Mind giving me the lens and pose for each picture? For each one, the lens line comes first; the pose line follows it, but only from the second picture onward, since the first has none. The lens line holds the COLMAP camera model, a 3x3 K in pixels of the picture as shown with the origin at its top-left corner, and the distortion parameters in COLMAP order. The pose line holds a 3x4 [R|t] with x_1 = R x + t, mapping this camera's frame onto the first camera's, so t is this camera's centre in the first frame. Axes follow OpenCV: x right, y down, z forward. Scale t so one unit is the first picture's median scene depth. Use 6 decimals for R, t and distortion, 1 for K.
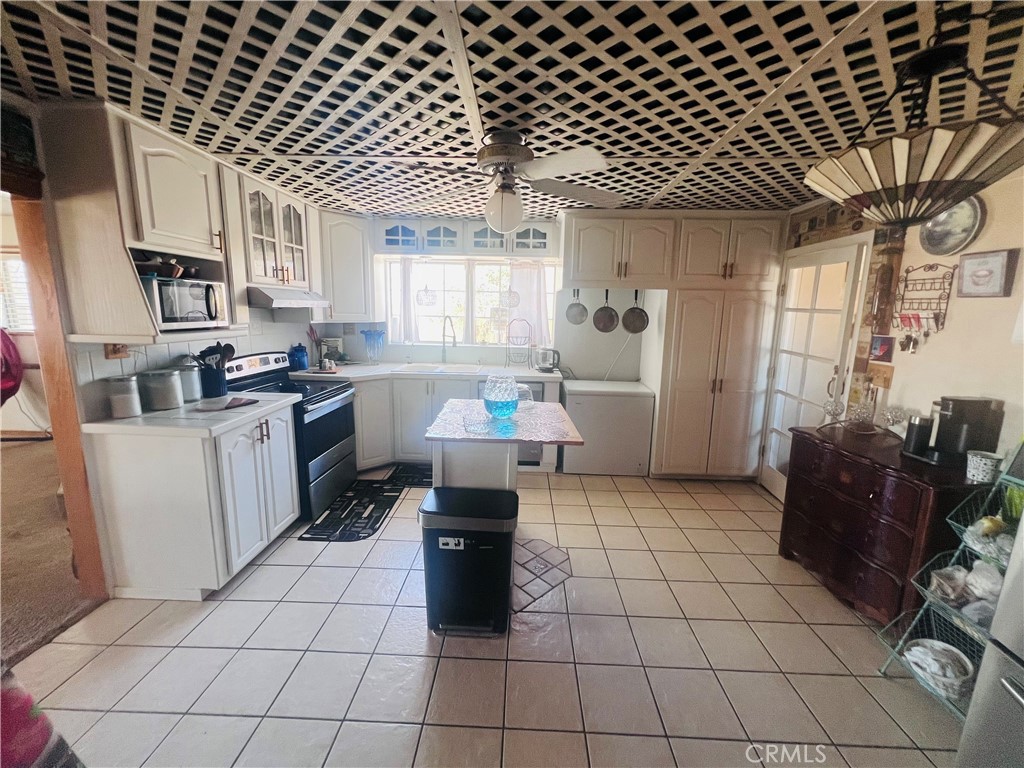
lens RADIAL K [[408.8, 0, 512.5], [0, 408.8, 376.4], [0, 0, 1]] dist [-0.001883, 0.000618]
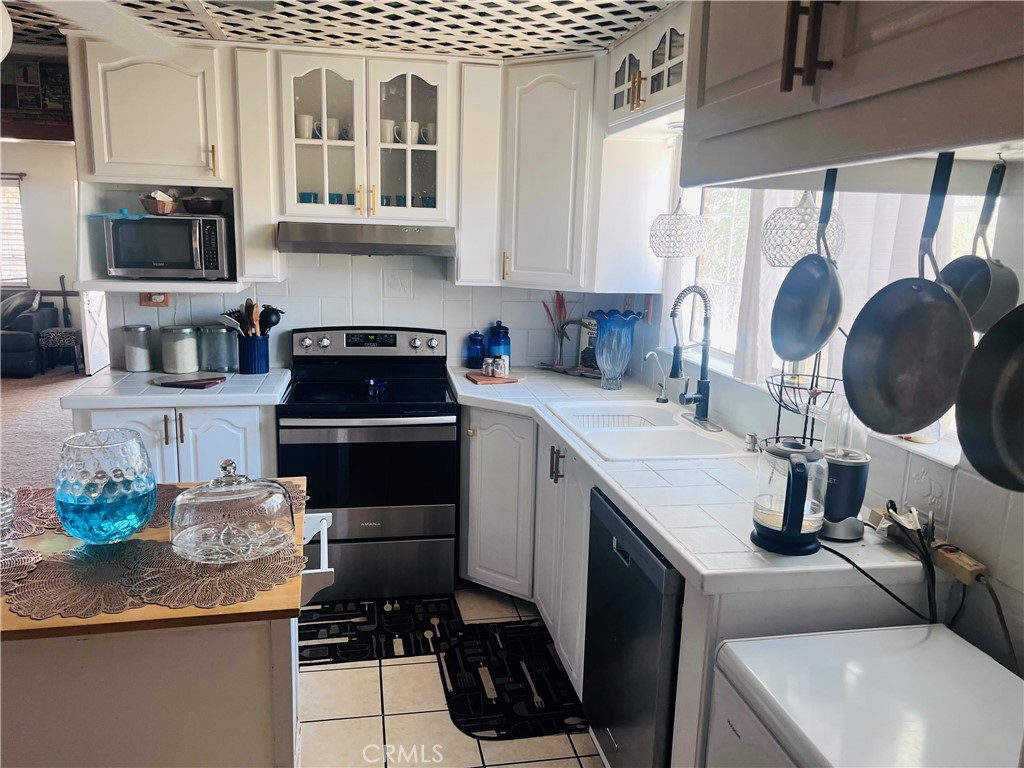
lens RADIAL K [[767.2, 0, 512.9], [0, 767.2, 382.4], [0, 0, 1]] dist [0.046304, -0.061533]
pose [[0.231021, 0.174142, -0.957238, 0.577033], [-0.175544, 0.975166, 0.135038, -0.168439], [0.956982, 0.136840, 0.255853, 0.902079]]
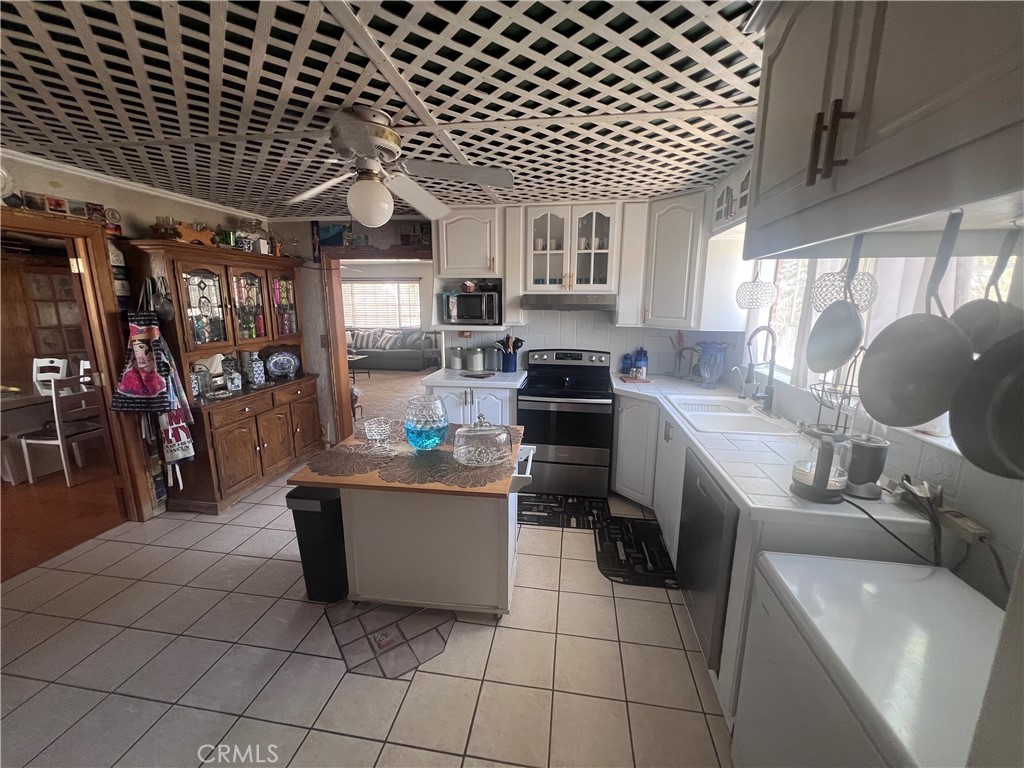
lens RADIAL K [[408.8, 0, 514.6], [0, 408.8, 380.6], [0, 0, 1]] dist [-0.001883, 0.000618]
pose [[-0.111393, 0.175546, -0.978149, 0.559039], [-0.161527, 0.967988, 0.192117, -0.167074], [0.980561, 0.179398, -0.079472, 0.939648]]
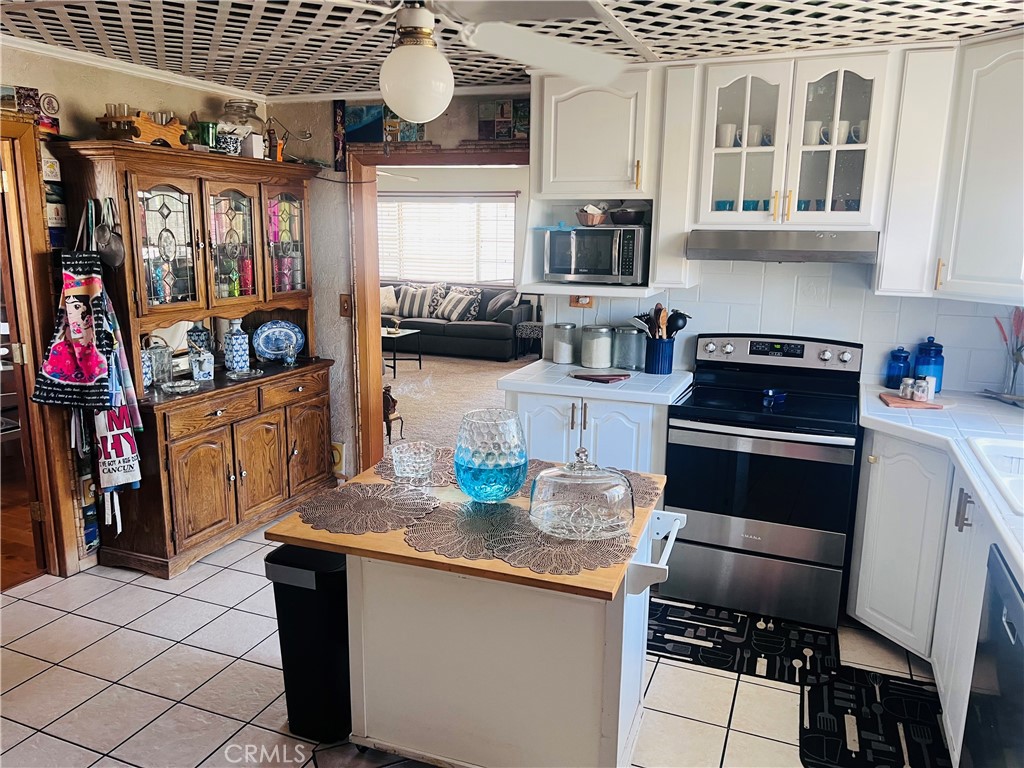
lens RADIAL K [[767.2, 0, 519.3], [0, 767.2, 384.0], [0, 0, 1]] dist [0.046304, -0.061533]
pose [[-0.330520, 0.165930, -0.929098, 0.588282], [-0.167281, 0.958539, 0.230697, -0.185672], [0.928856, 0.231670, -0.289059, 0.974657]]
